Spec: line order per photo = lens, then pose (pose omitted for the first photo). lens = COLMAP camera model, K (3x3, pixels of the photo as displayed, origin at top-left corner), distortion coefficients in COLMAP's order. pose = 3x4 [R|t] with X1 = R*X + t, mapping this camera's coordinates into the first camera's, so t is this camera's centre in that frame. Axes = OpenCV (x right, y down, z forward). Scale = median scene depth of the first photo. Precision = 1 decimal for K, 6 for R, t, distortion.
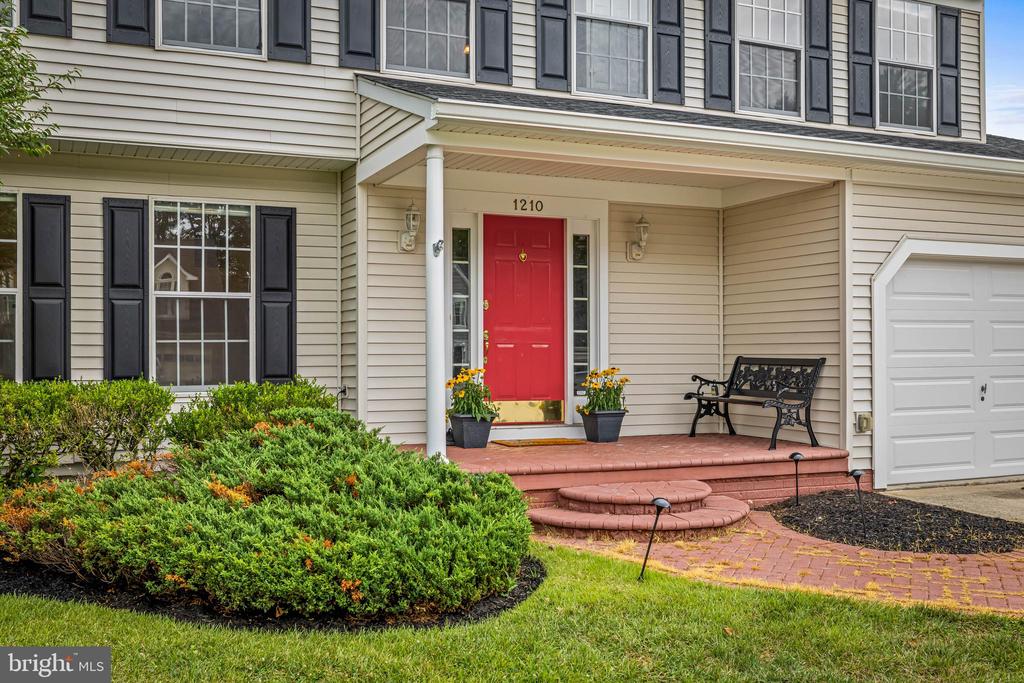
lens RADIAL K [[1004.0, 0, 512.0], [0, 1004.0, 341.5], [0, 0, 1]] dist [-0.011218, -0.012127]
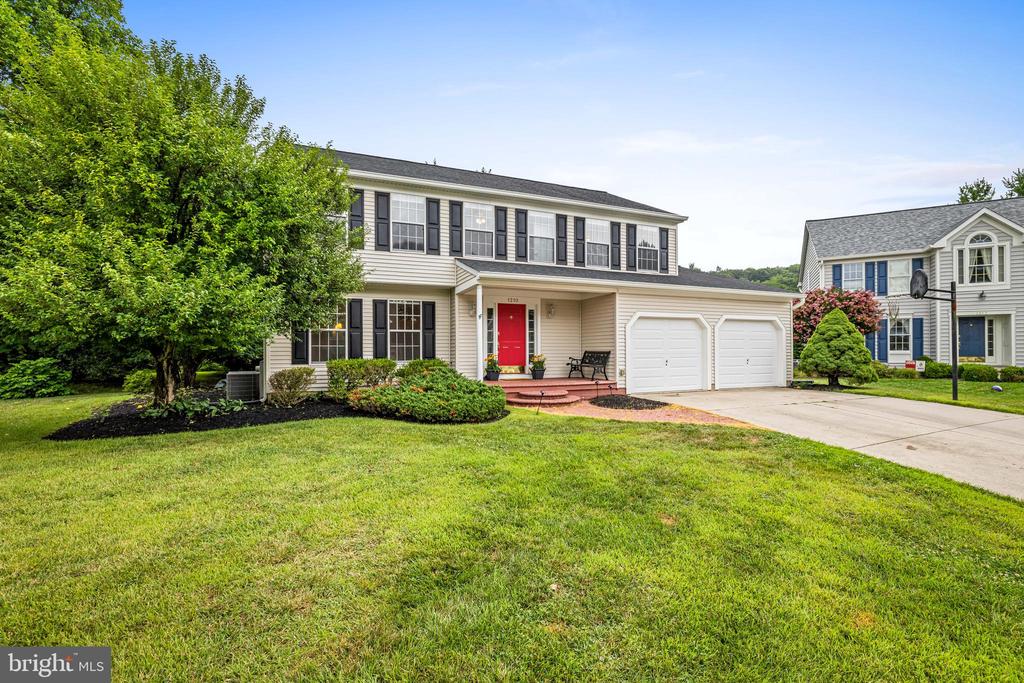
lens RADIAL K [[442.9, 0, 512.0], [0, 442.9, 341.5], [0, 0, 1]] dist [0.000415, 0.000379]
pose [[0.999544, -0.002643, -0.030089, 0.056981], [0.002246, 0.999910, -0.013217, 0.004639], [0.030121, 0.013143, 0.999460, -0.335270]]
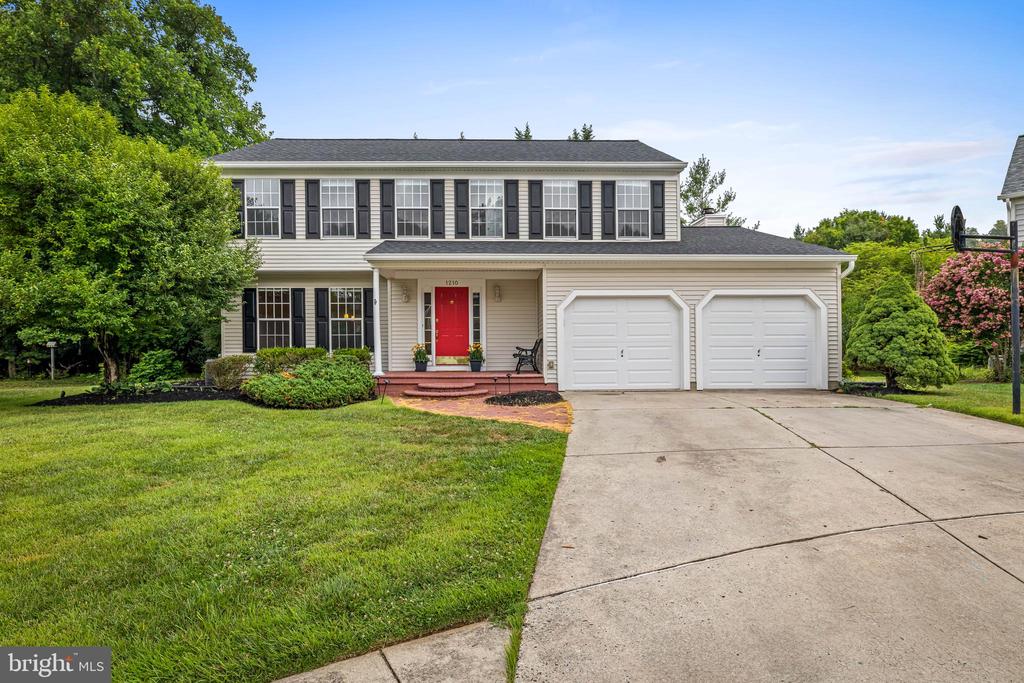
lens RADIAL K [[469.0, 0, 512.0], [0, 469.0, 341.5], [0, 0, 1]] dist [-0.015905, -0.000072]
pose [[0.927837, -0.004929, -0.372955, 0.673509], [0.007067, 0.999965, 0.004367, 0.017334], [0.372920, -0.006687, 0.927839, -0.102446]]
